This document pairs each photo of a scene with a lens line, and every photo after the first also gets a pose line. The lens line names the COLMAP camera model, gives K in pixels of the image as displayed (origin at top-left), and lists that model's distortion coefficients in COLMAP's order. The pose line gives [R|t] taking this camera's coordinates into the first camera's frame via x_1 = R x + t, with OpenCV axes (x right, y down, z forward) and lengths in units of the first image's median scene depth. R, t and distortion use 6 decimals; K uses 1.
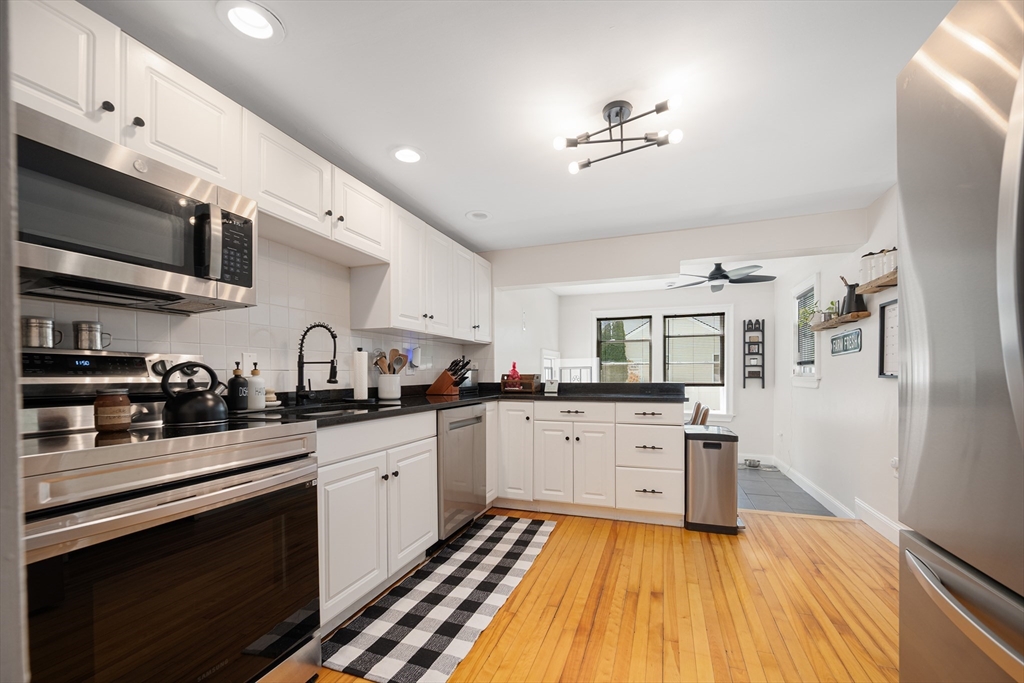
lens RADIAL K [[415.2, 0, 514.0], [0, 415.2, 375.4], [0, 0, 1]] dist [0.000098, -0.000006]
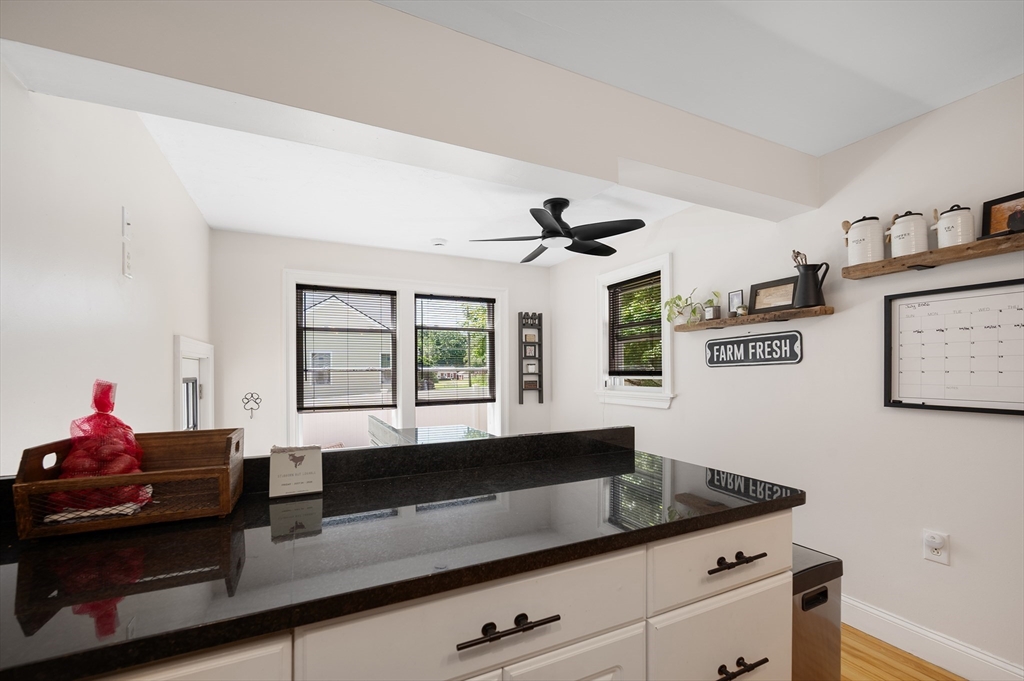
lens RADIAL K [[436.2, 0, 512.2], [0, 436.2, 367.9], [0, 0, 1]] dist [0.024078, 0.000161]
pose [[0.697499, 0.003132, 0.716579, -0.013659], [0.004619, 0.999950, -0.008867, -0.026717], [-0.716571, 0.009495, 0.697449, 0.471719]]
